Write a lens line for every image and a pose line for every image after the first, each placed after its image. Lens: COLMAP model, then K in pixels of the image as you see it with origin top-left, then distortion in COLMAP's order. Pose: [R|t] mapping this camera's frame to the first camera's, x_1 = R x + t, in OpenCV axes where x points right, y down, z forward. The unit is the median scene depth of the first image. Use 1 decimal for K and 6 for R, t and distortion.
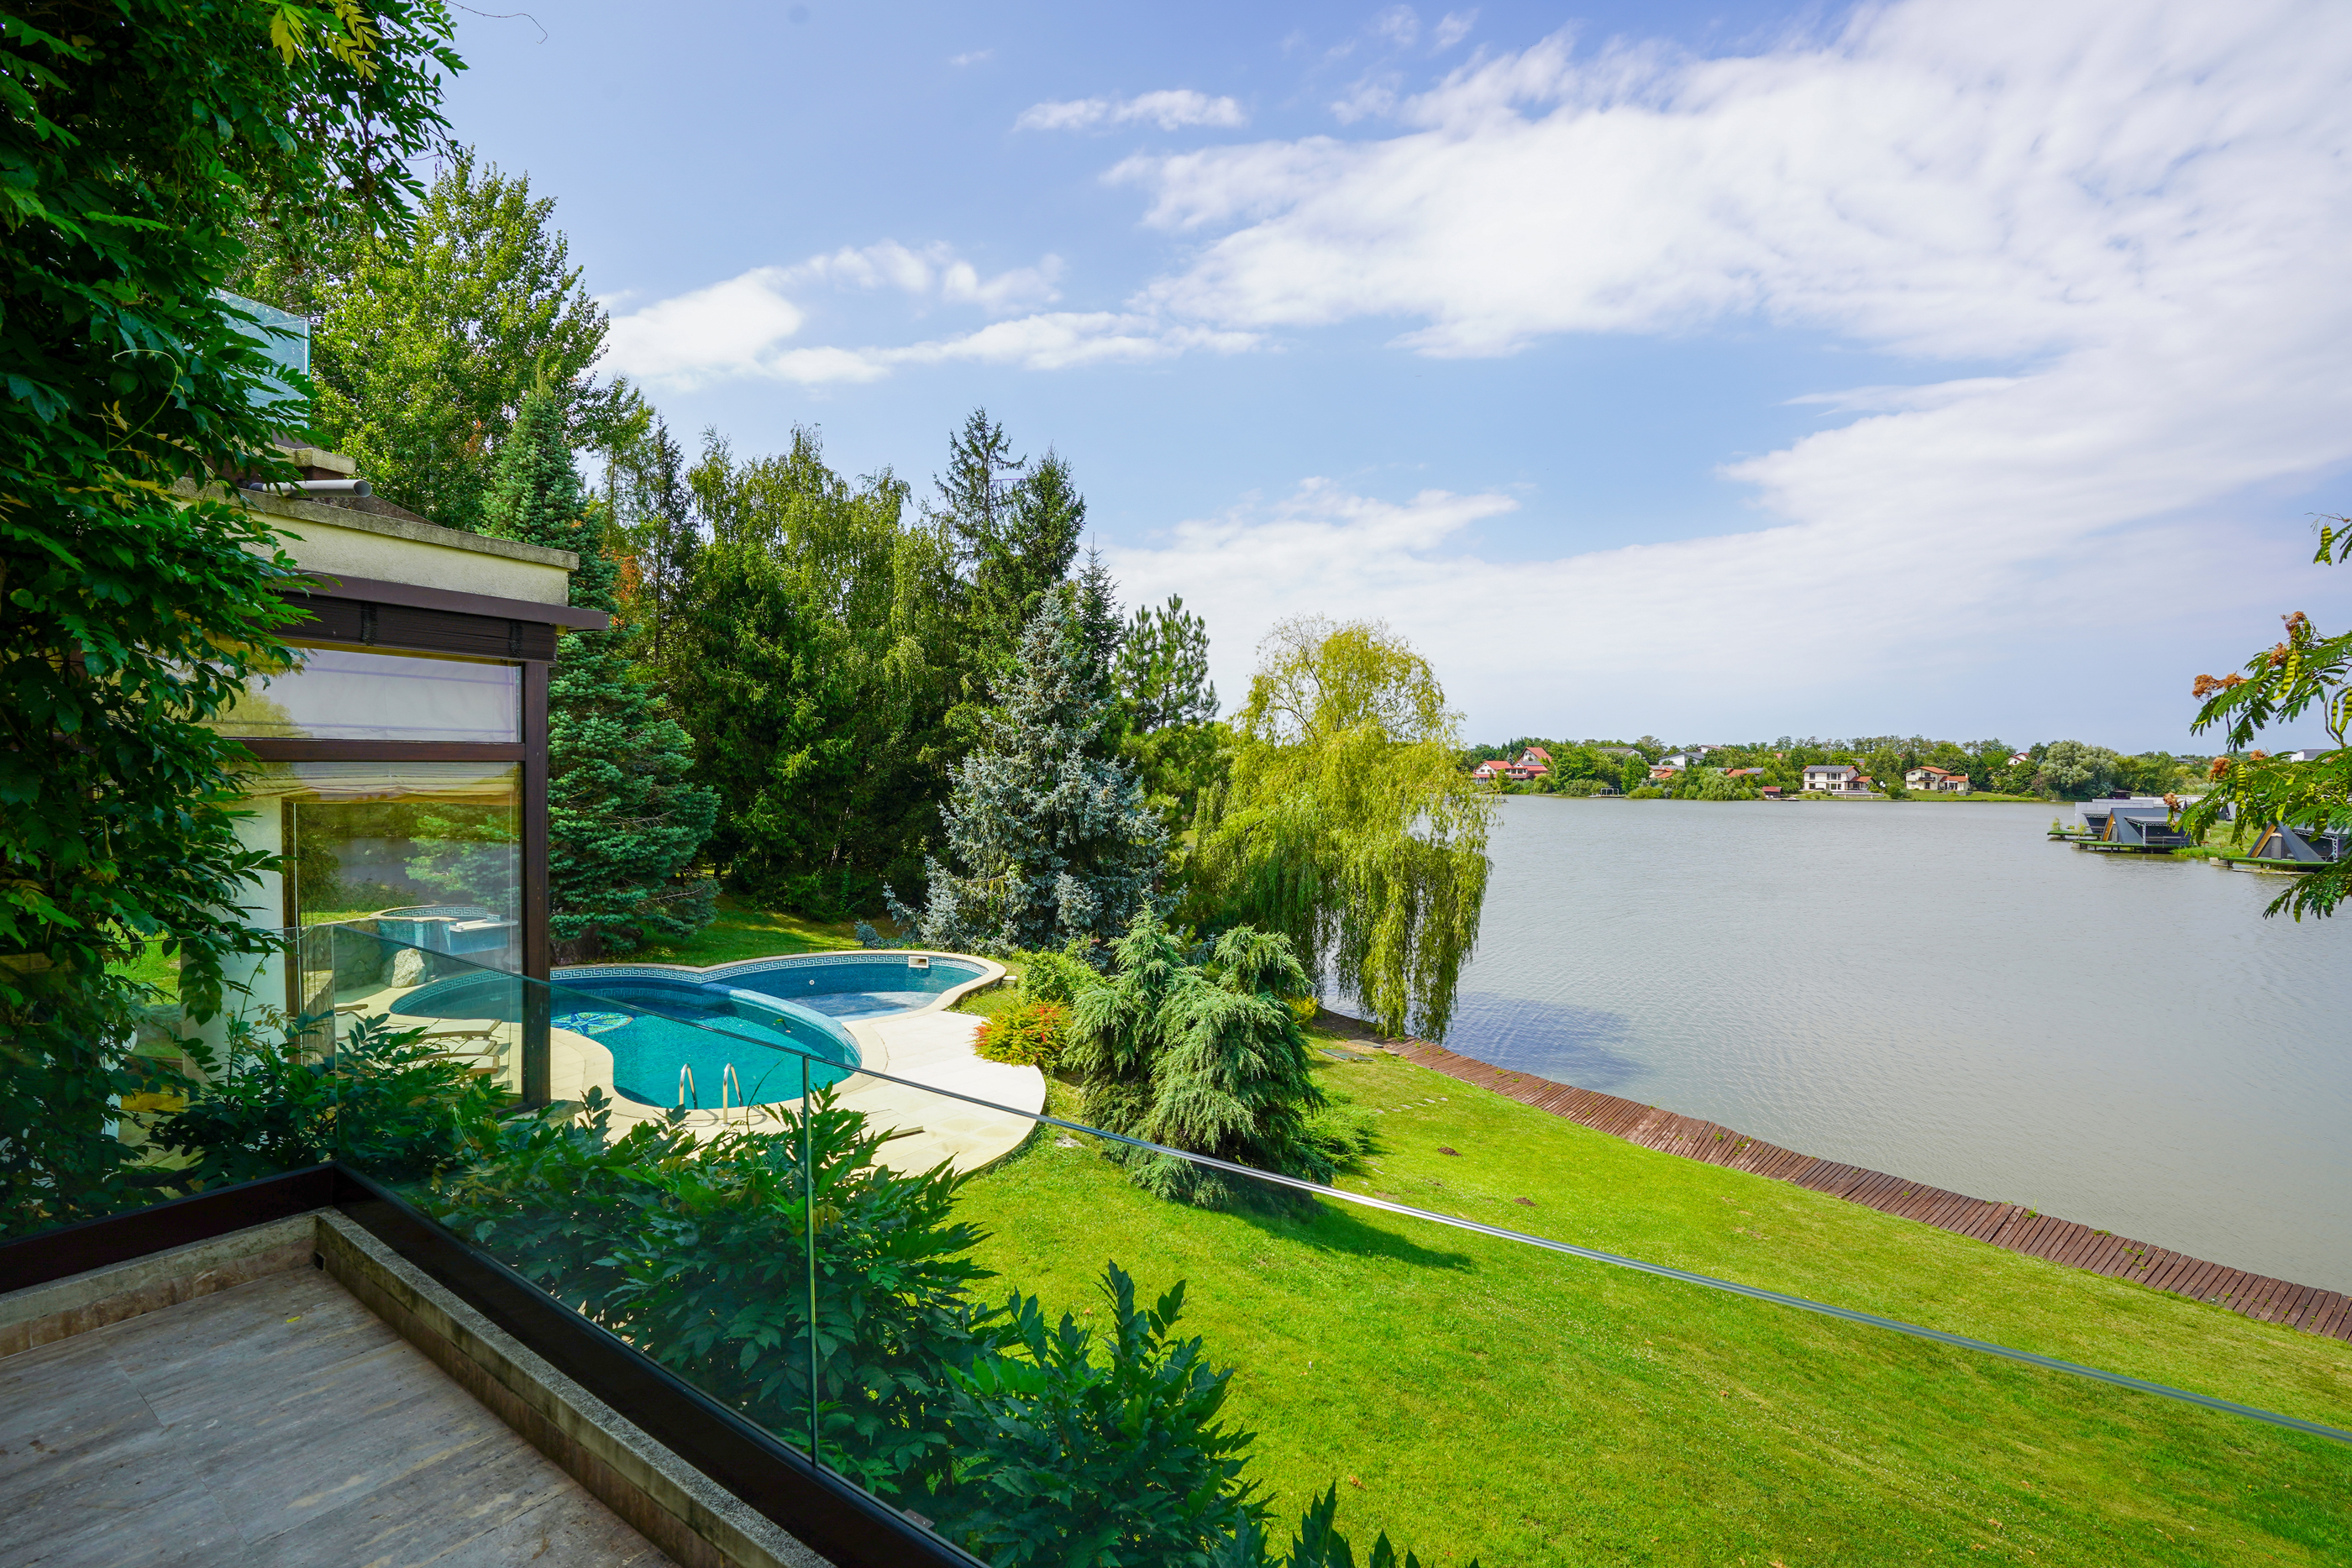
lens RADIAL K [[1069.4, 0, 1176.0], [0, 1069.4, 784.0], [0, 0, 1]] dist [-0.023342, 0.000329]
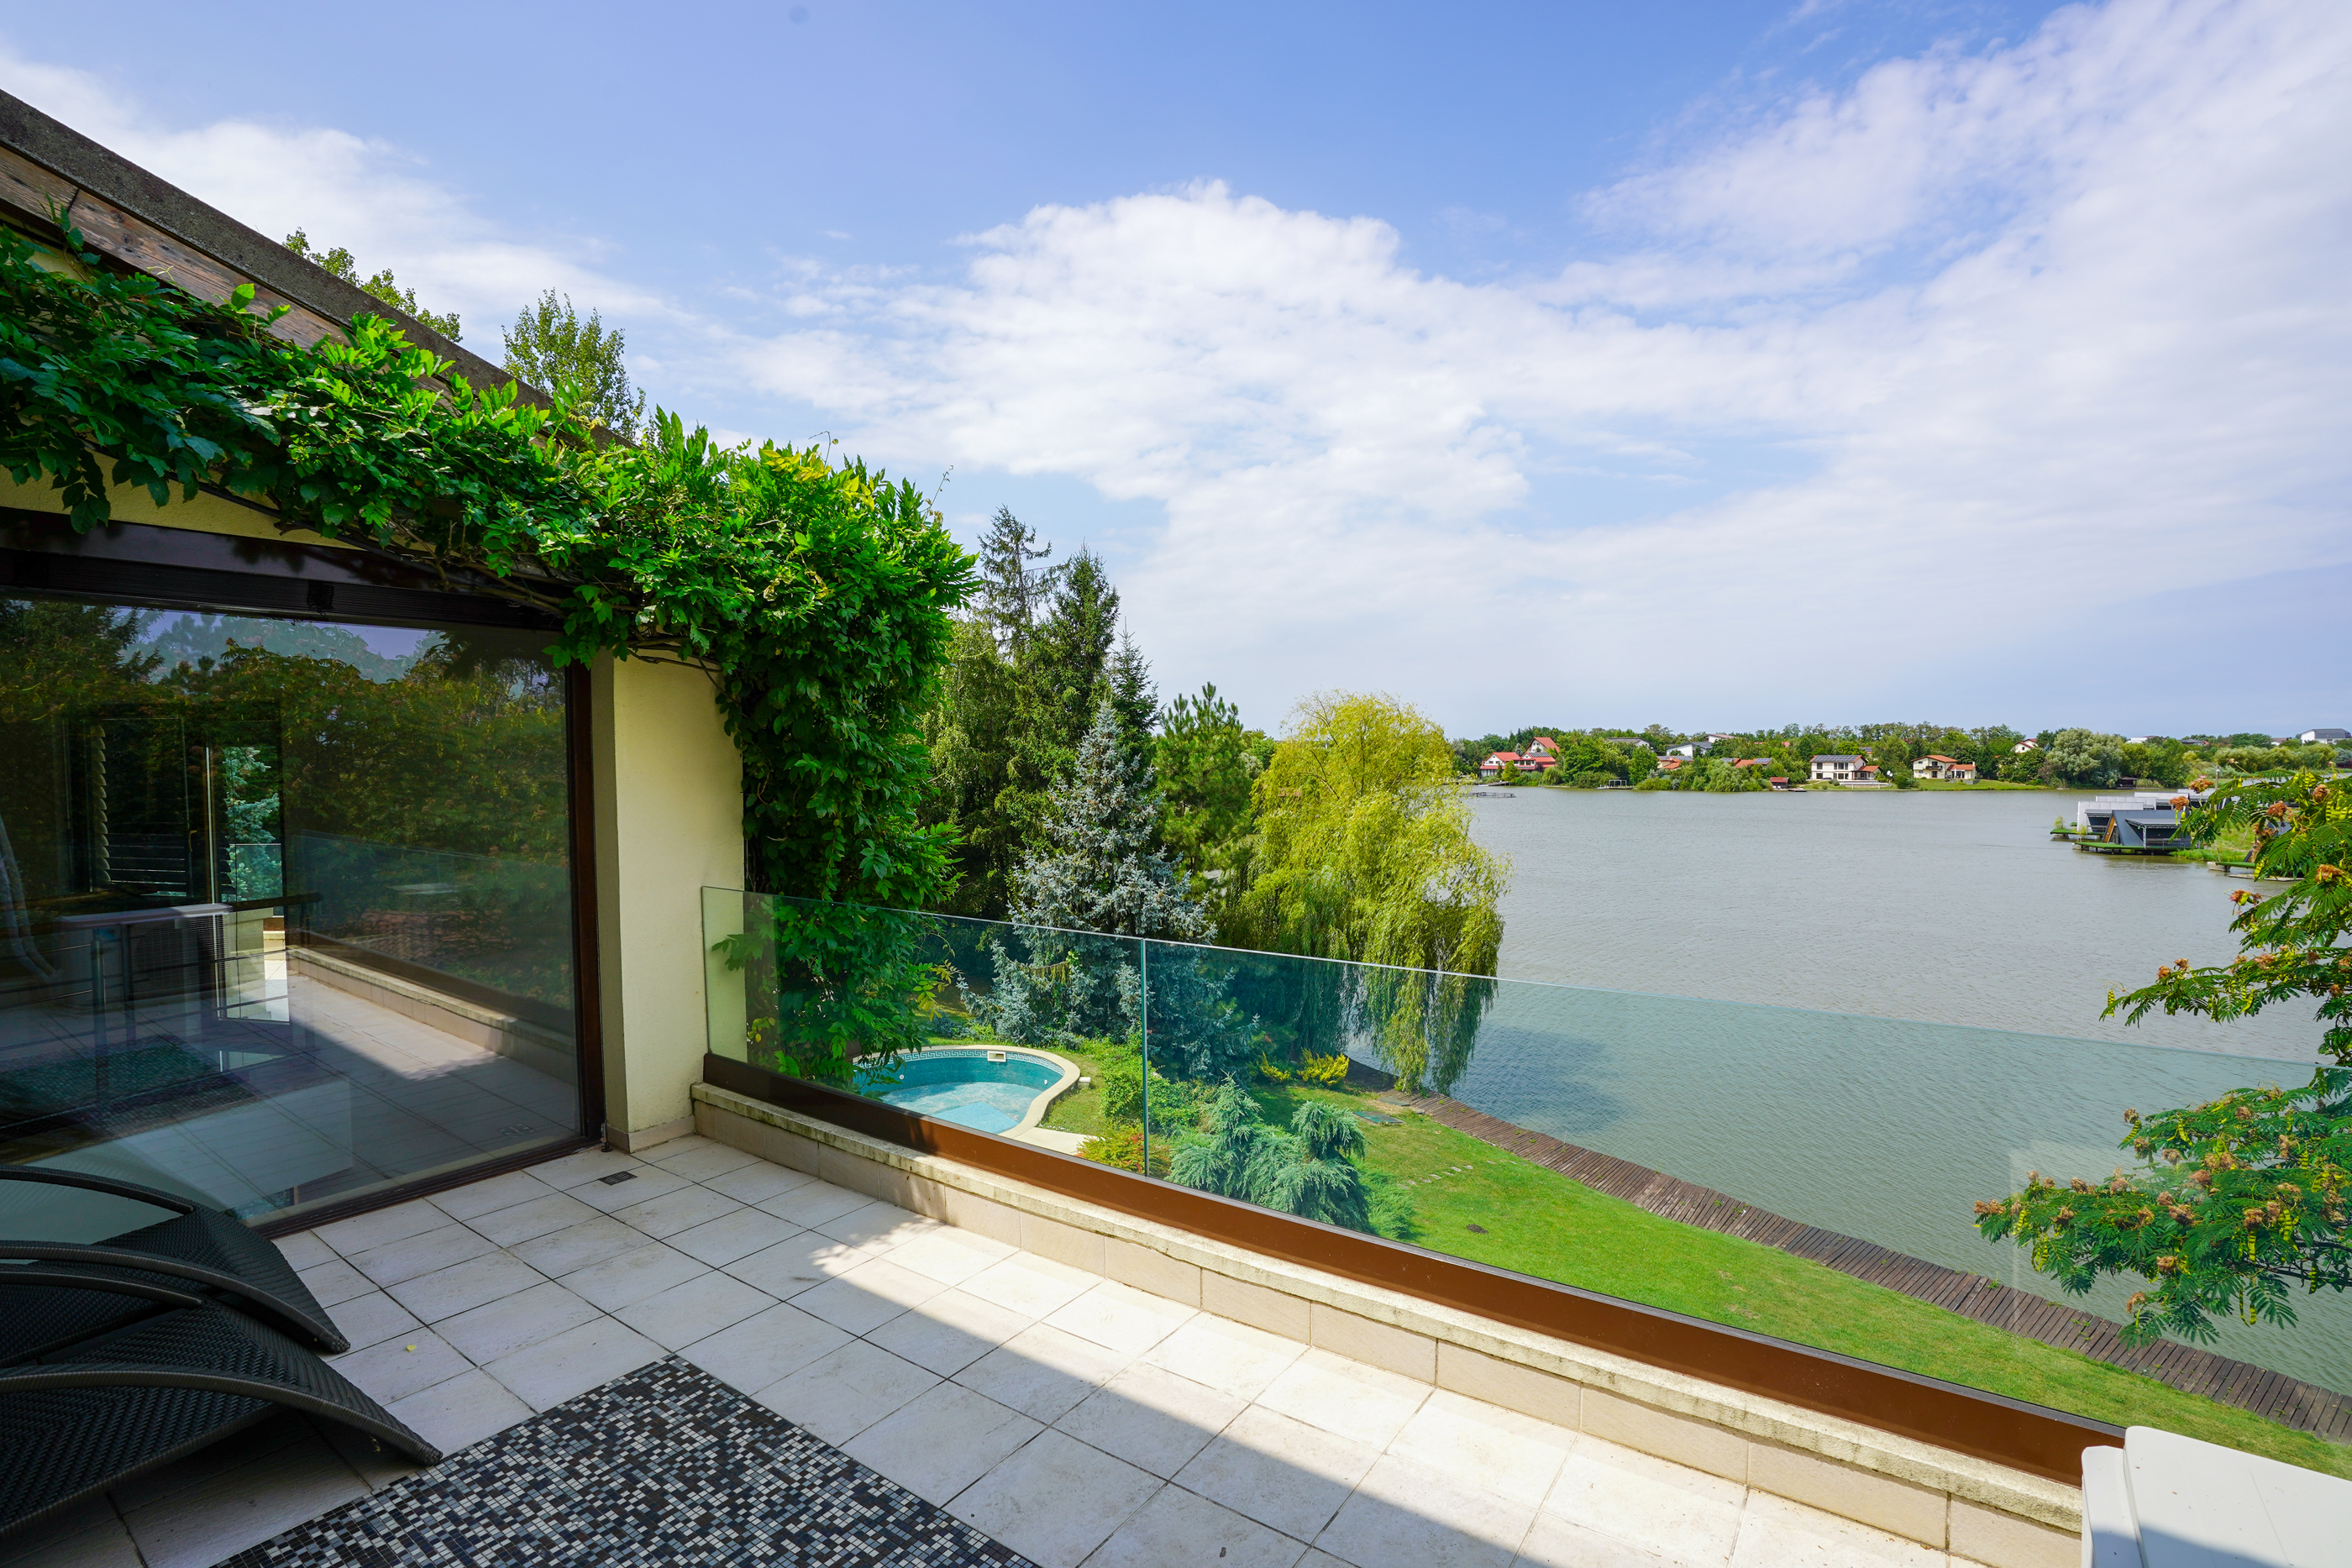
lens RADIAL K [[1070.3, 0, 1176.6], [0, 1070.3, 775.0], [0, 0, 1]] dist [-0.019665, -0.000245]
pose [[0.999889, -0.013729, -0.005711, -0.030506], [0.013768, 0.999881, 0.006888, -0.093363], [0.005616, -0.006966, 0.999960, -0.080359]]
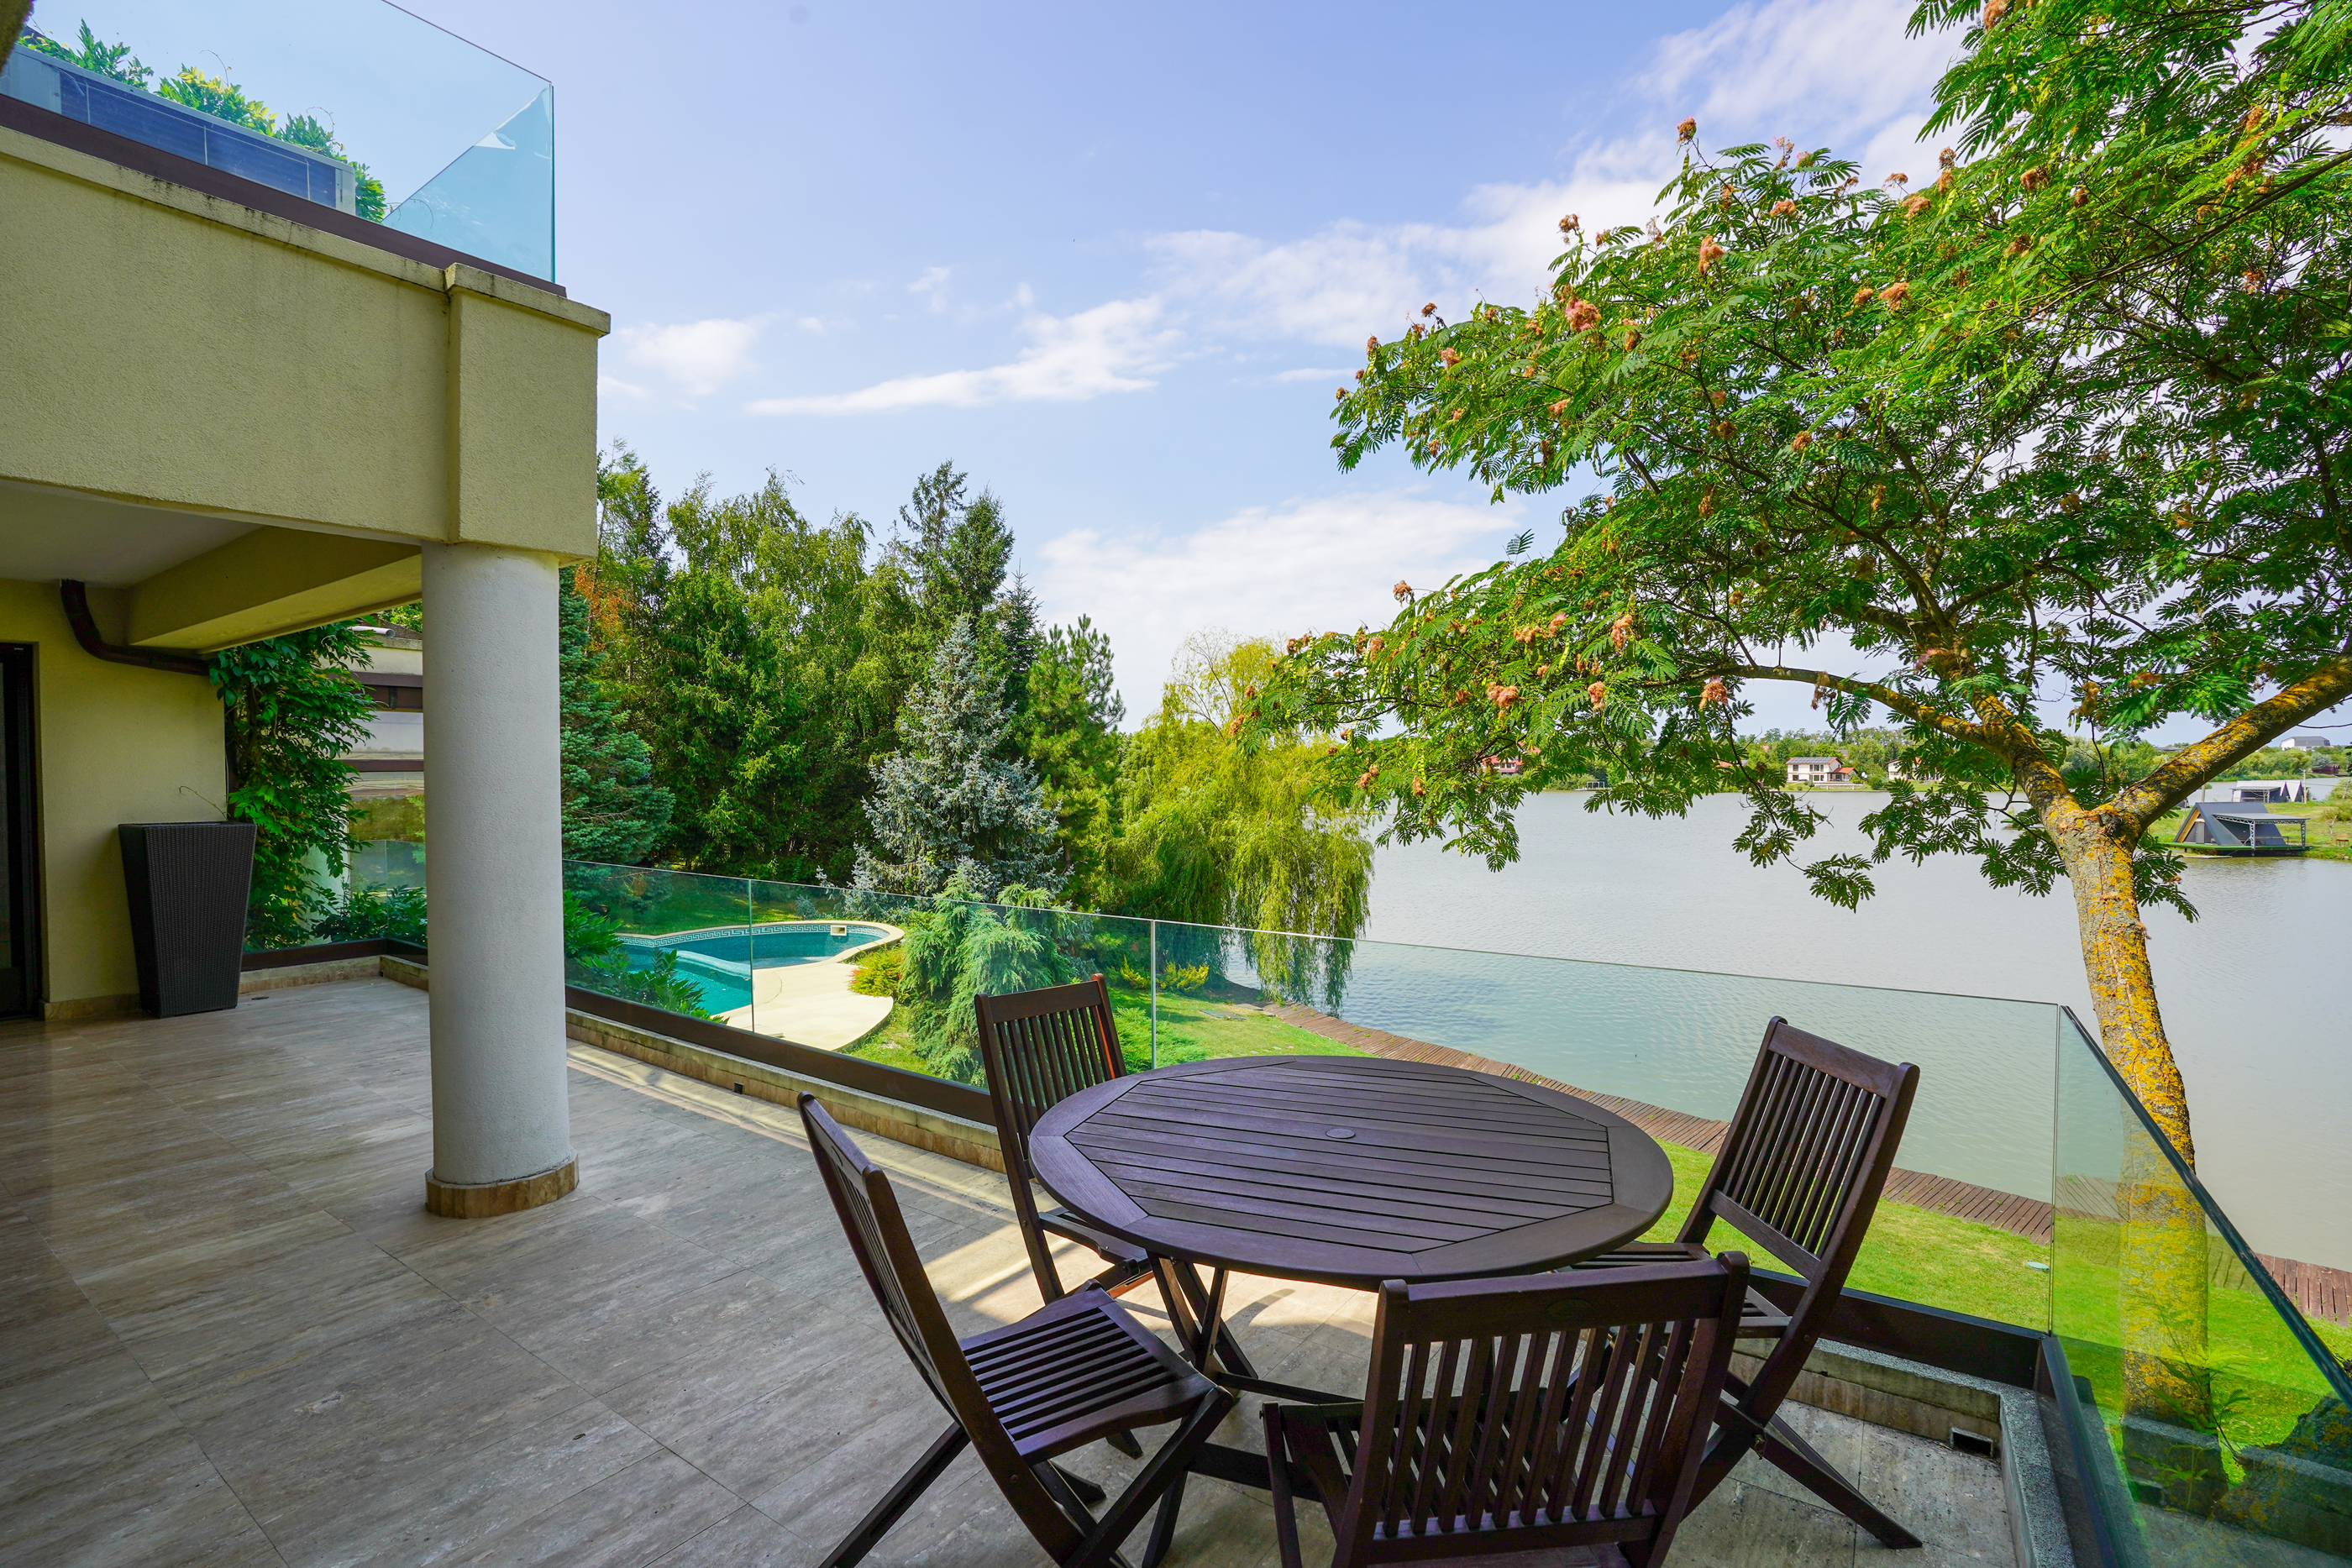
lens RADIAL K [[1065.7, 0, 1162.1], [0, 1065.7, 788.4], [0, 0, 1]] dist [-0.022330, 0.000479]
pose [[0.999755, -0.009915, -0.019768, 0.103028], [0.010029, 0.999934, 0.005671, 0.002300], [0.019711, -0.005868, 0.999789, -0.132074]]
